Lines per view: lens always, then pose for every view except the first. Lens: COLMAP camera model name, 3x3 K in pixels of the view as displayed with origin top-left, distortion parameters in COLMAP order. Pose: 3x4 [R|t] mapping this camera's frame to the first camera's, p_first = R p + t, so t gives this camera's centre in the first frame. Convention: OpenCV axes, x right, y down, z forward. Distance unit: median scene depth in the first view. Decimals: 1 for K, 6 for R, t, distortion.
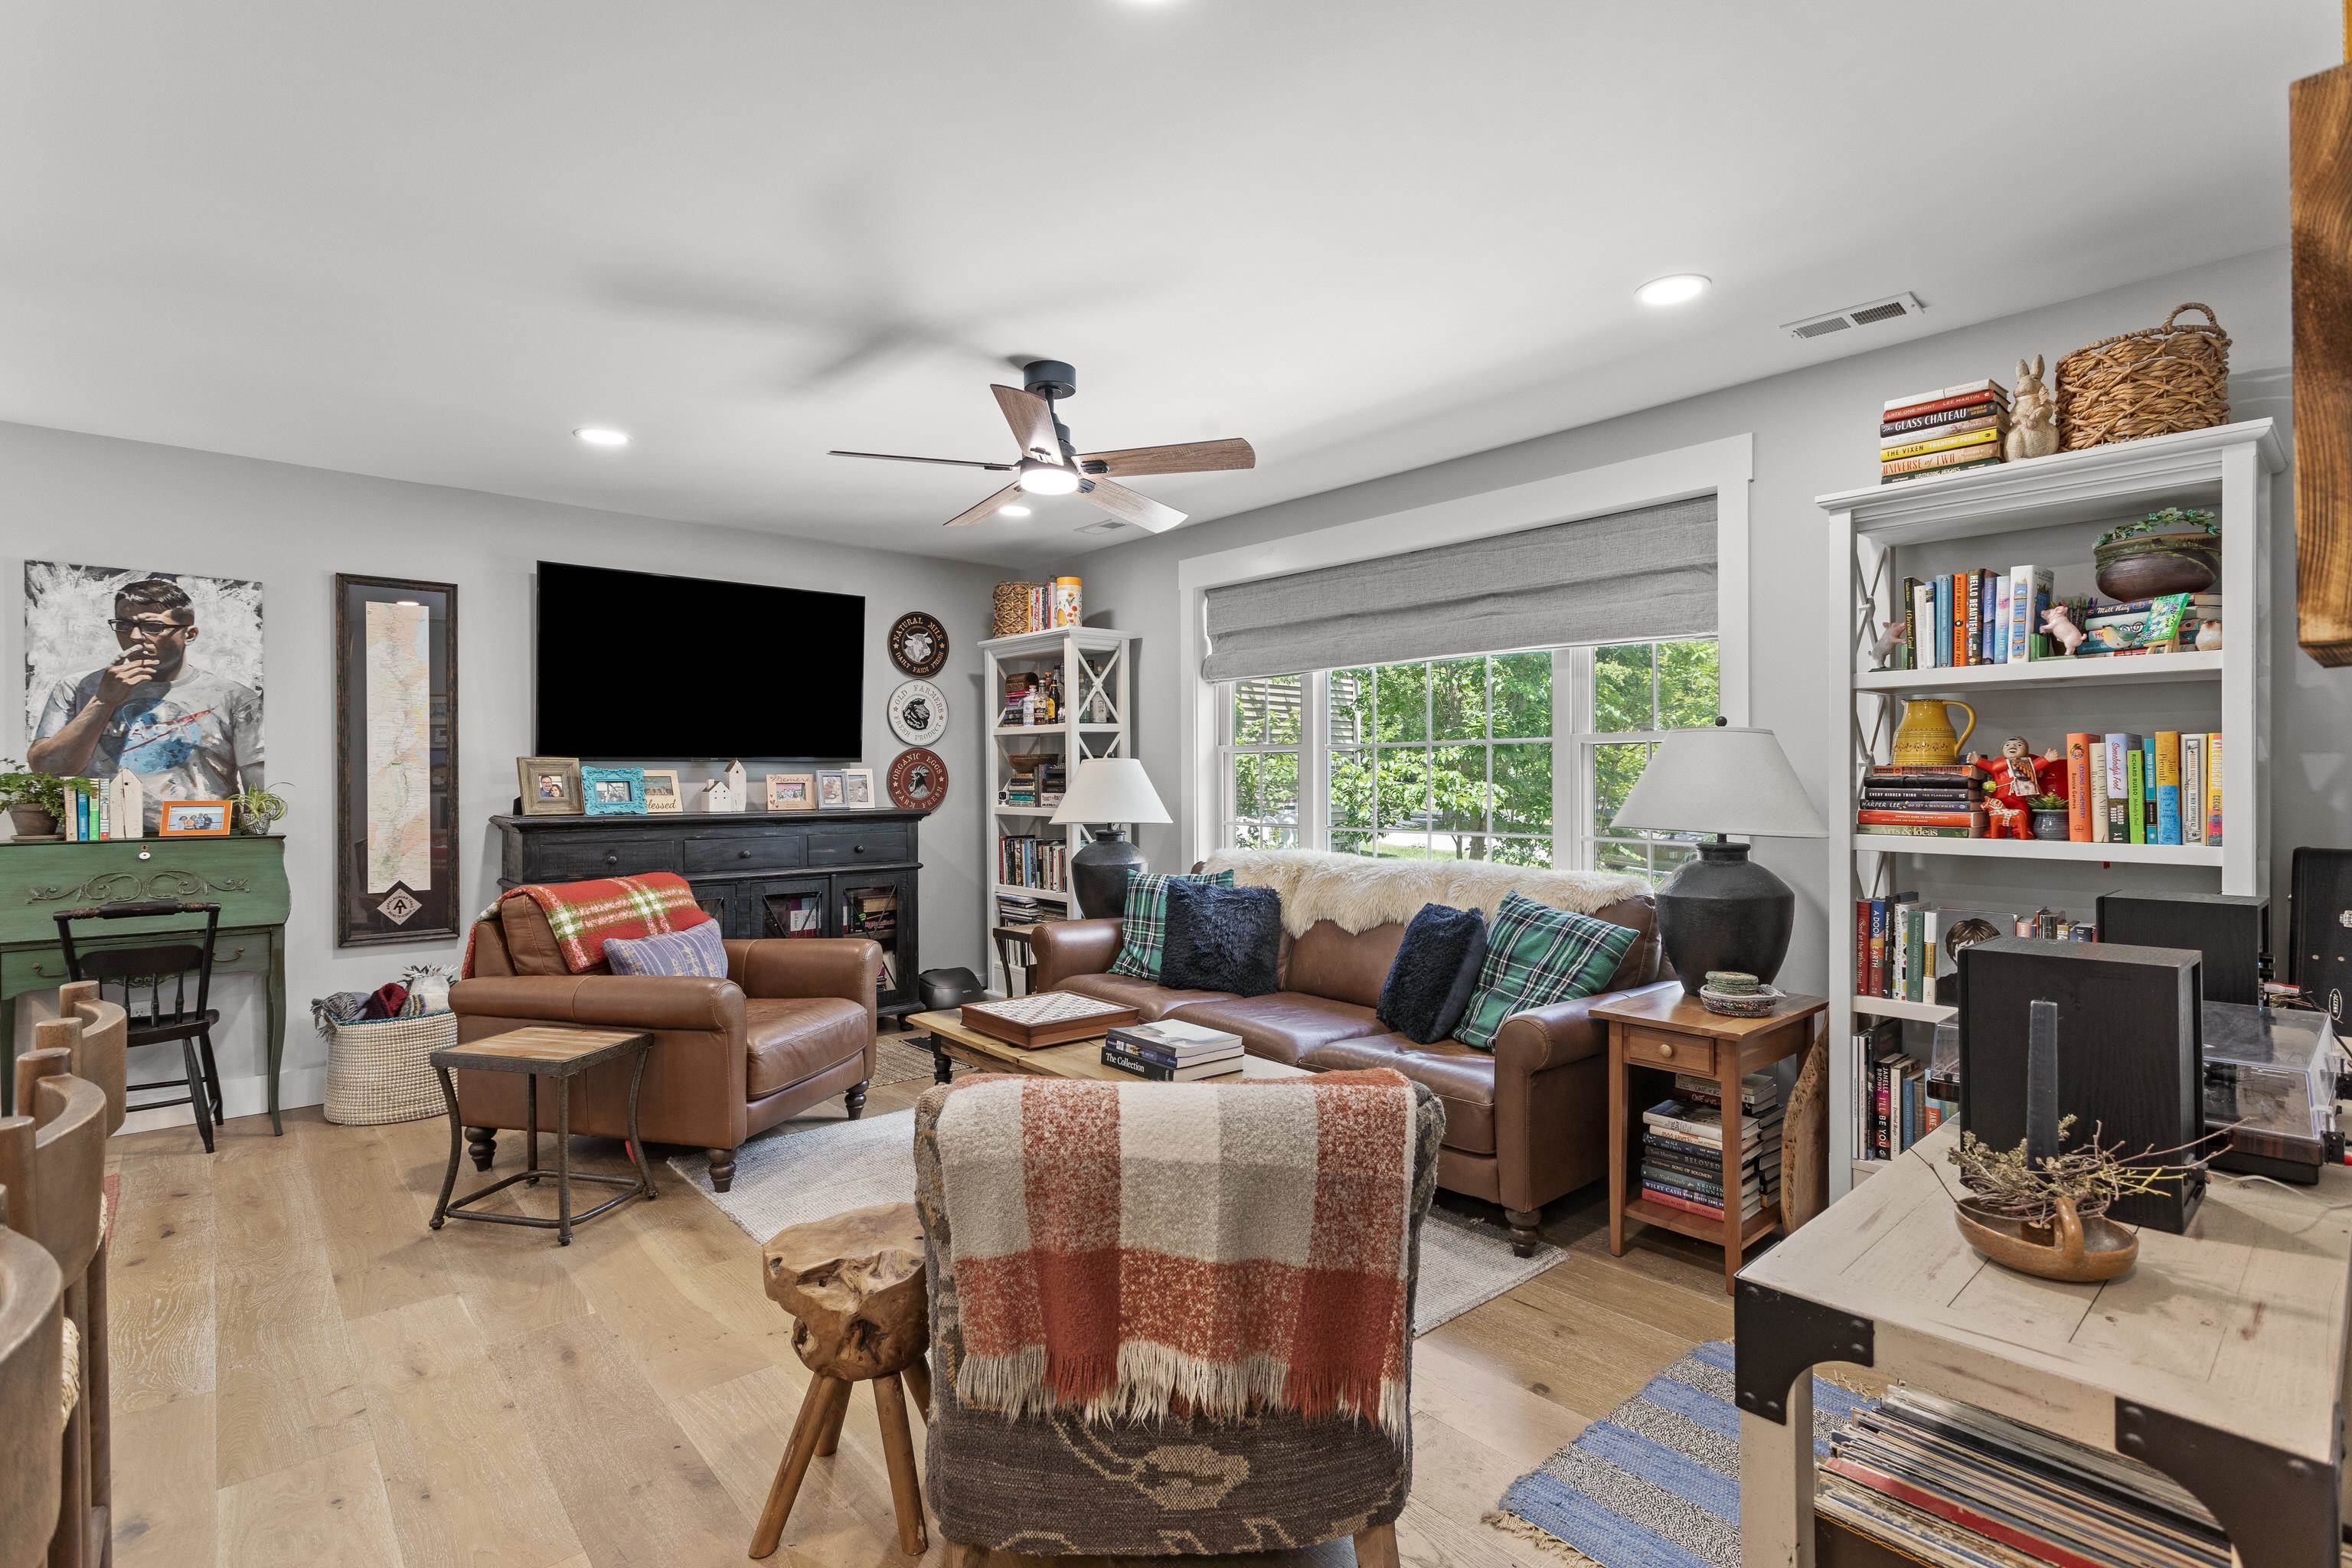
lens RADIAL K [[1114.3, 0, 1191.6], [0, 1114.3, 779.1], [0, 0, 1]] dist [-0.002219, 0.002324]
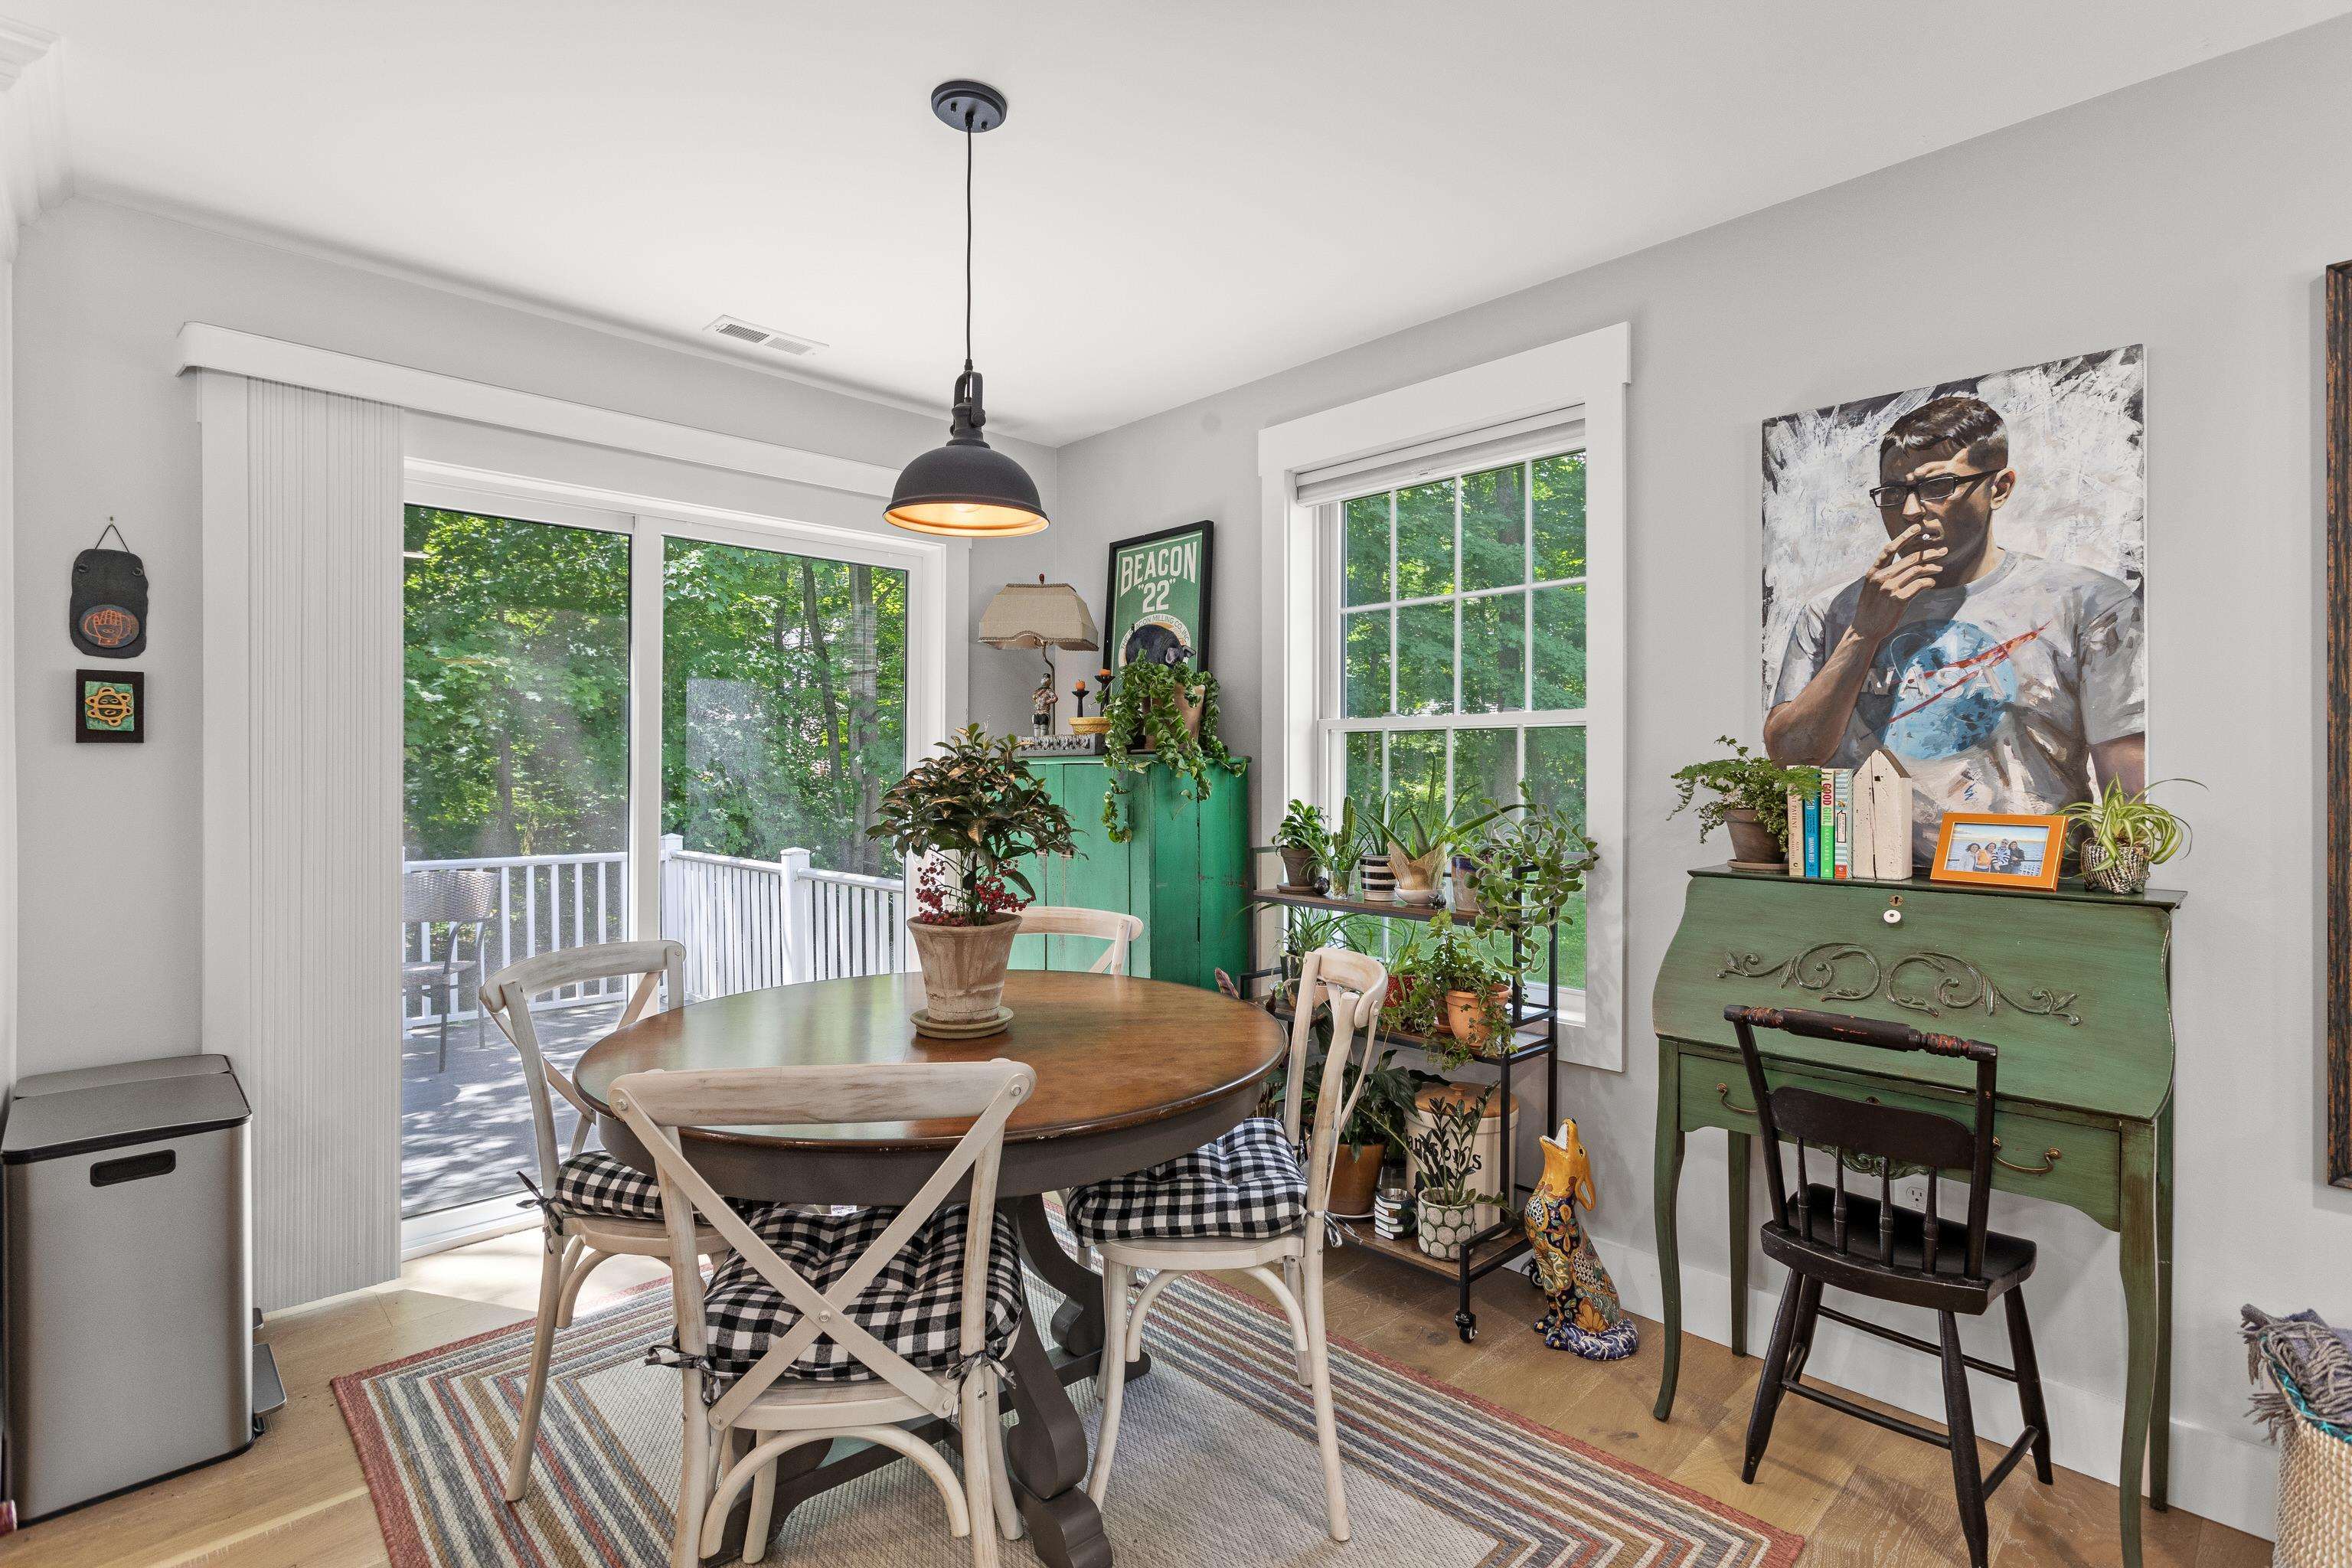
lens RADIAL K [[1114.3, 0, 1188.6], [0, 1114.3, 768.8], [0, 0, 1]] dist [-0.002219, 0.002324]
pose [[0.048215, 0.000706, -0.998837, -0.413663], [-0.005398, 0.999985, 0.000446, 0.000966], [0.998822, 0.005371, 0.048218, 0.614759]]
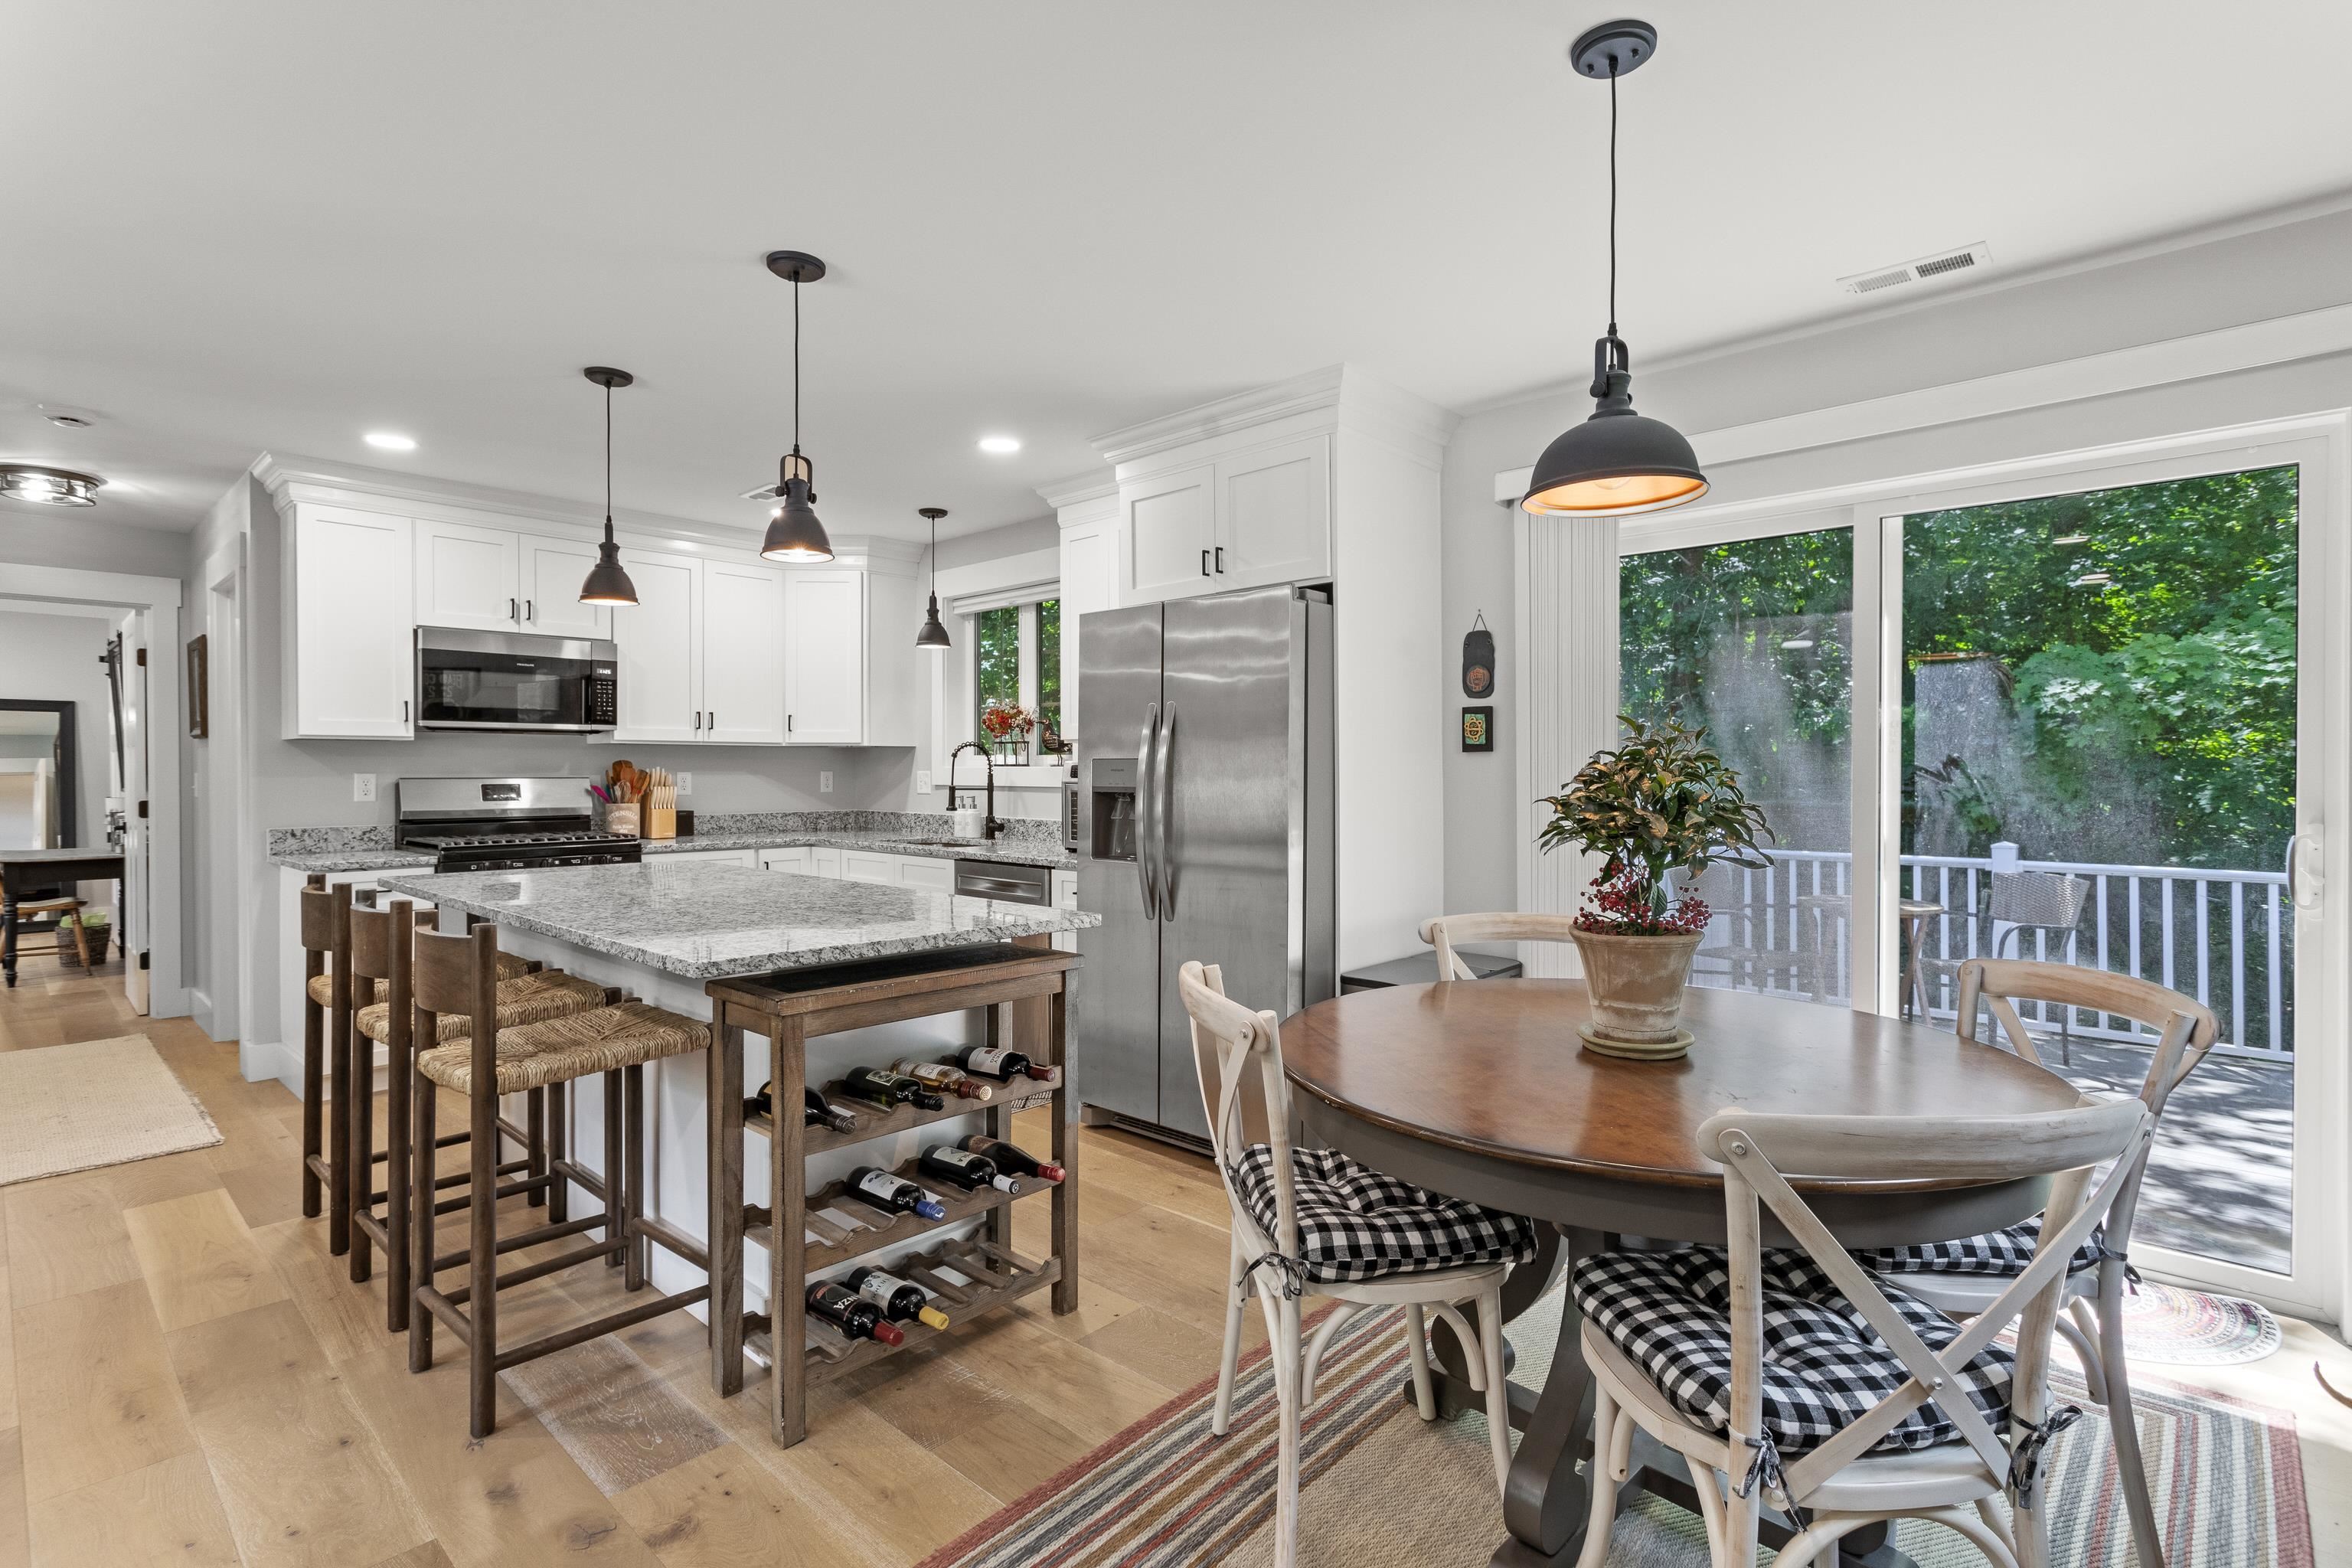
lens RADIAL K [[1114.3, 0, 1190.5], [0, 1114.3, 774.7], [0, 0, 1]] dist [-0.002219, 0.002324]
pose [[-0.994132, 0.003774, -0.108107, -0.692833], [0.002847, 0.999958, 0.008728, 0.000569], [0.108135, 0.008369, -0.994101, 0.985716]]
